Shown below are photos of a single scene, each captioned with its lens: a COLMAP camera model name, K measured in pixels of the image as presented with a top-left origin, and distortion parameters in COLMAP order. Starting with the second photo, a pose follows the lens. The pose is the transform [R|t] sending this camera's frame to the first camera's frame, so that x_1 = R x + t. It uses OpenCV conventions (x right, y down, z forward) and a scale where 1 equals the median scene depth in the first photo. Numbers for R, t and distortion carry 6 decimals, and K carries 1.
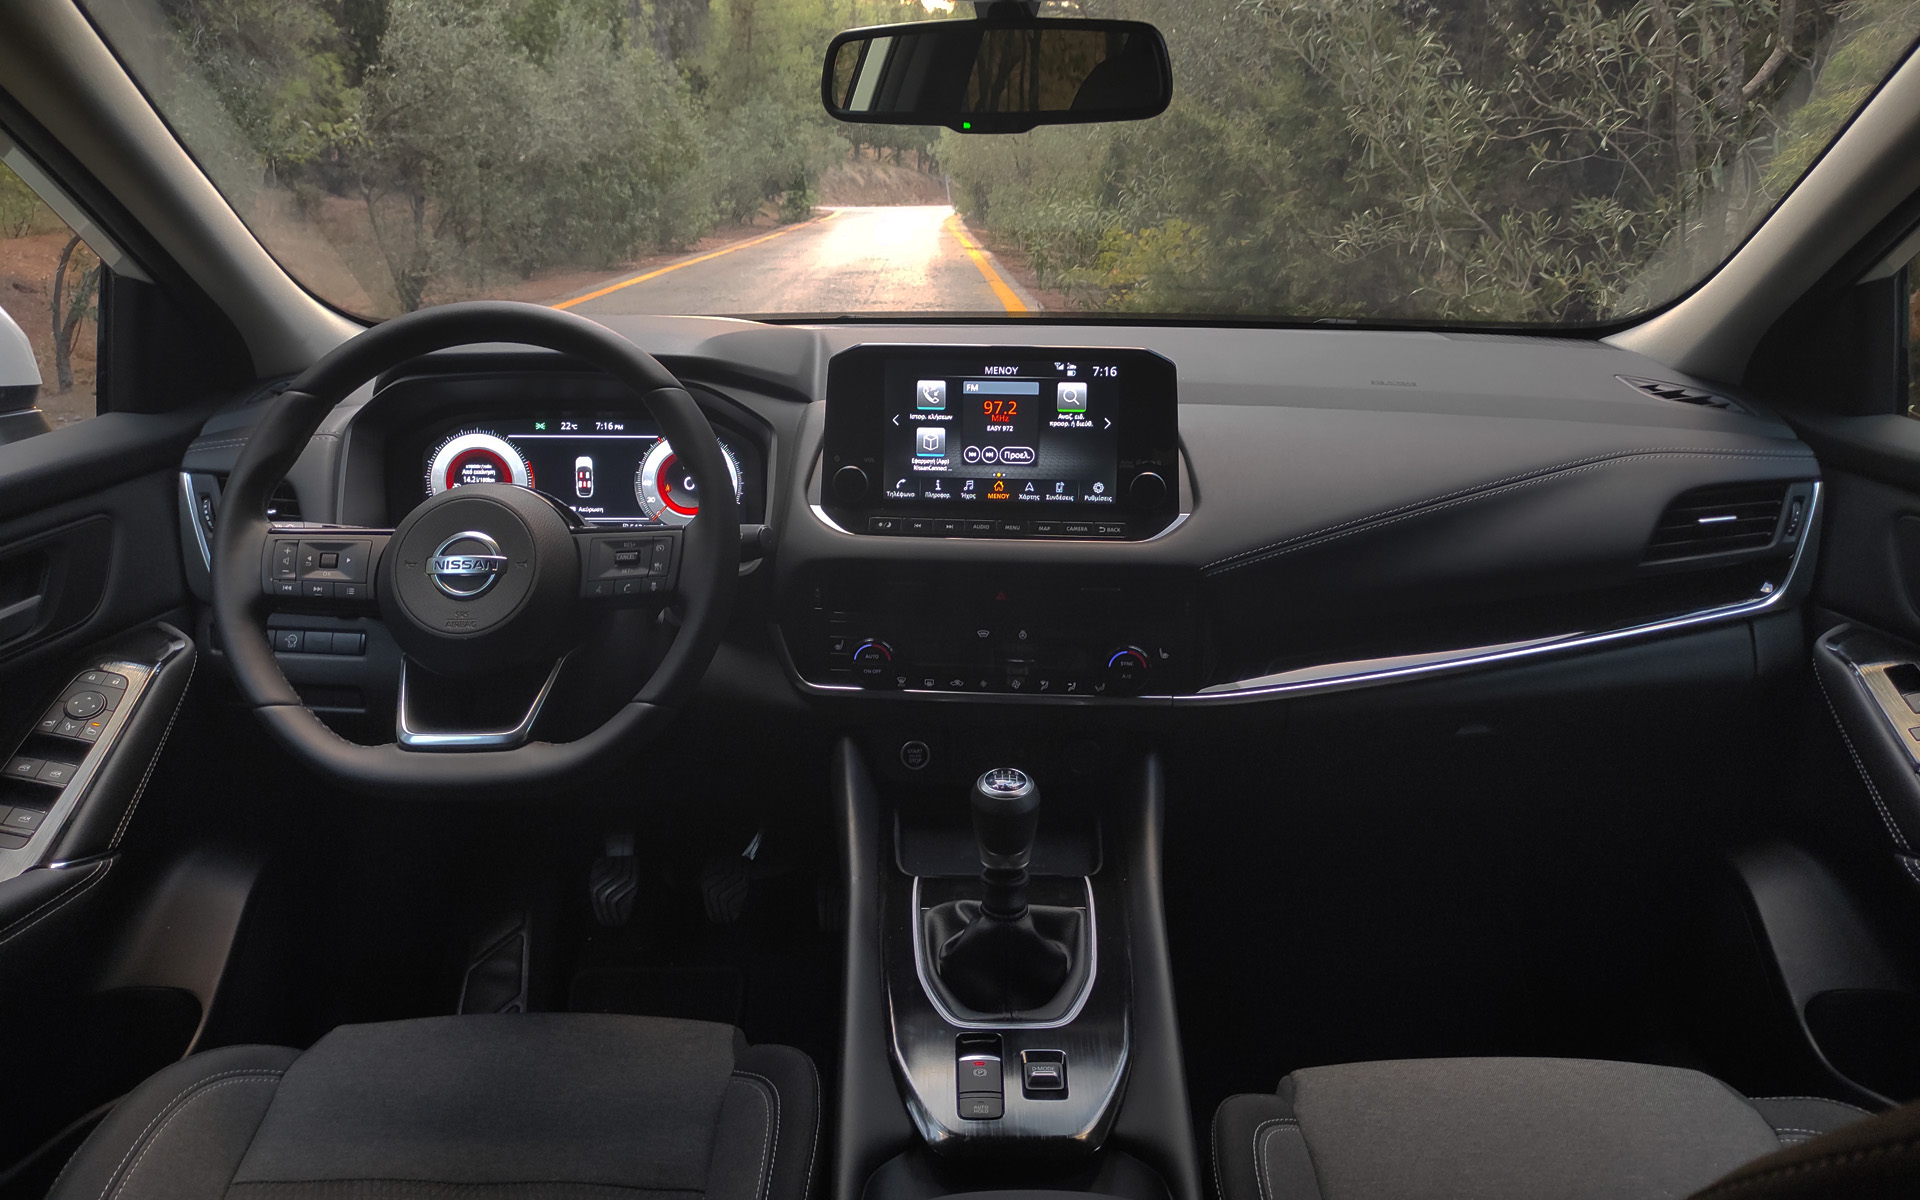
lens RADIAL K [[1392.2, 0, 959.1], [0, 1392.2, 674.0], [0, 0, 1]] dist [0.035667, -0.021208]
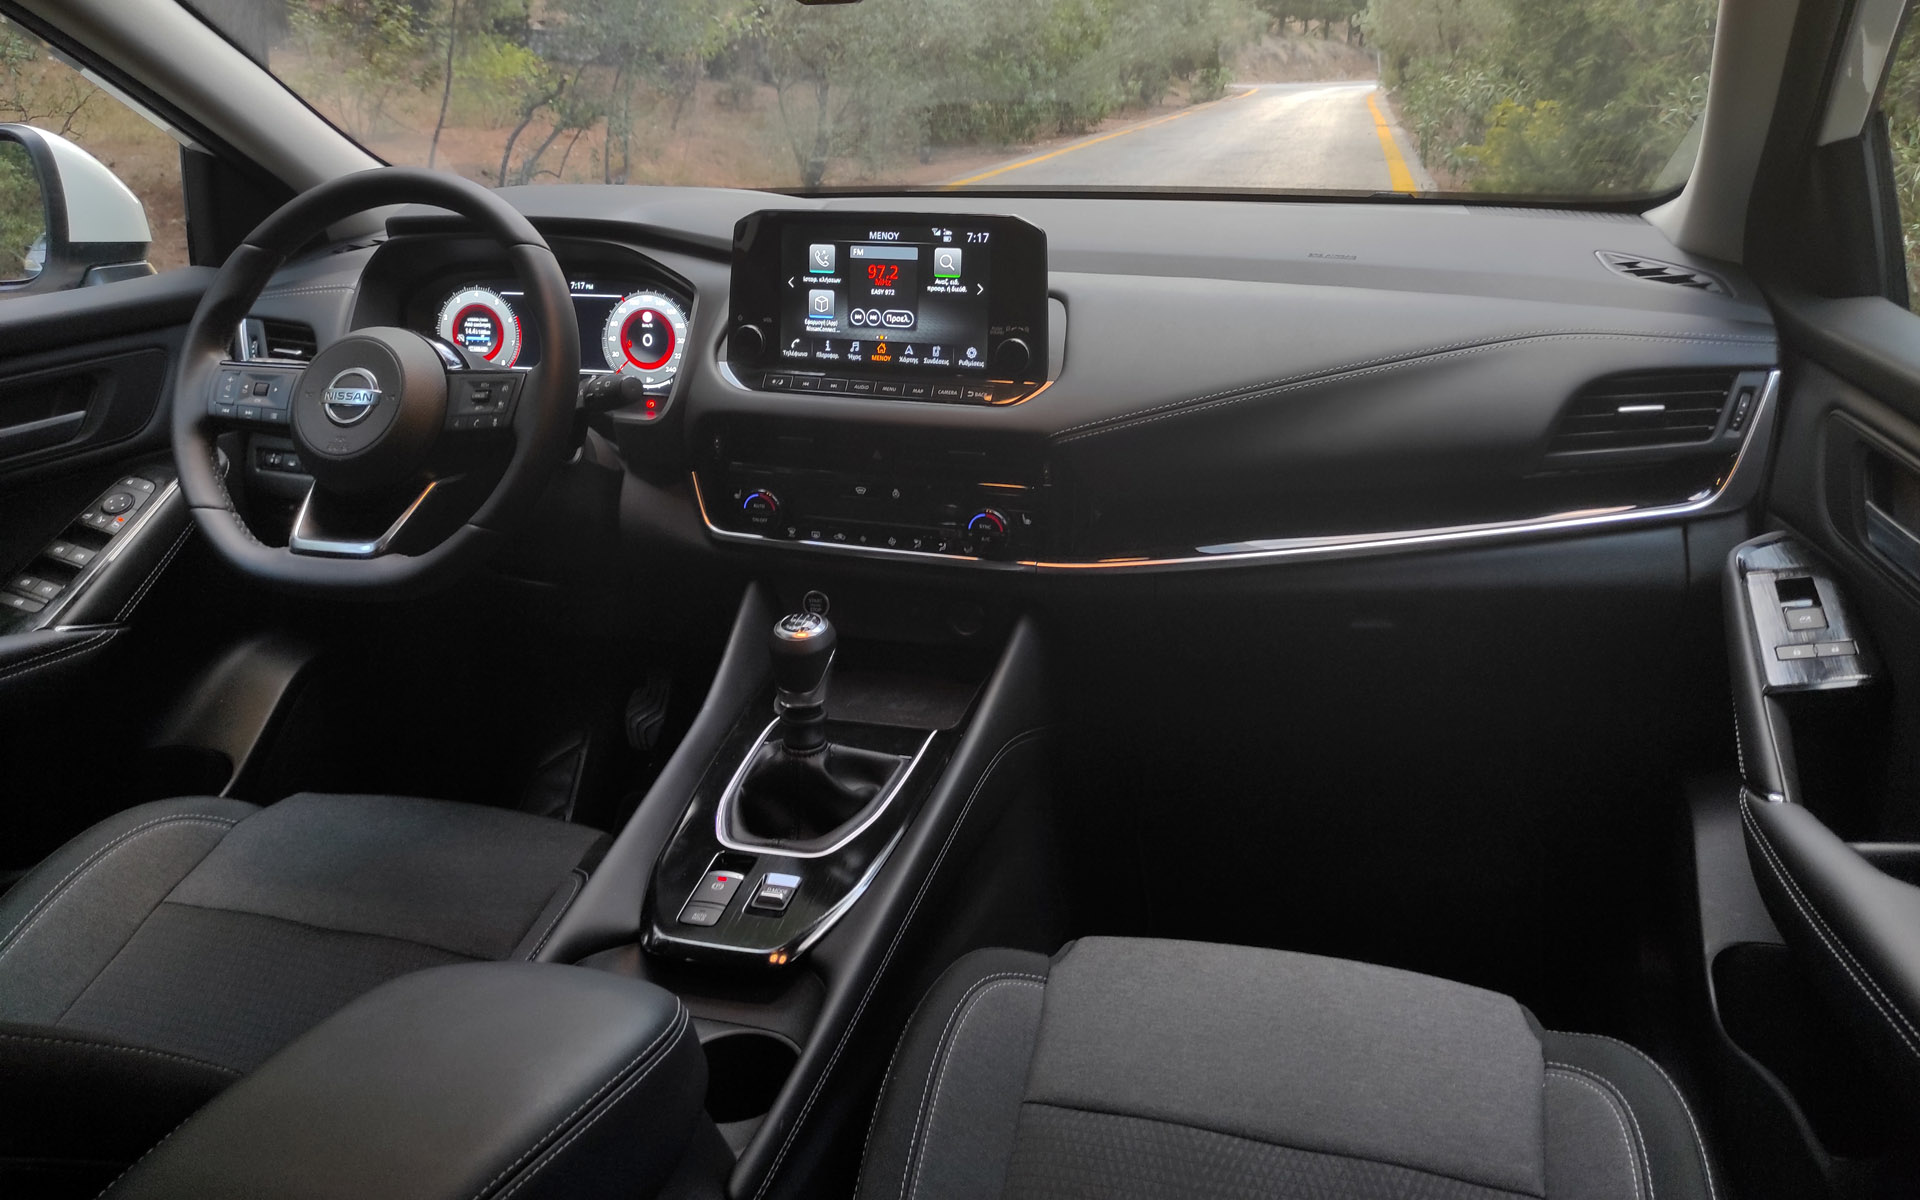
lens RADIAL K [[1419.6, 0, 960.0], [0, 1419.6, 600.0], [0, 0, 1]] dist [0.027801, -0.007143]
pose [[0.962603, 0.075072, -0.260308, 0.374760], [-0.068989, 0.997090, 0.032441, 0.013492], [0.261986, -0.013269, 0.964980, -0.007018]]
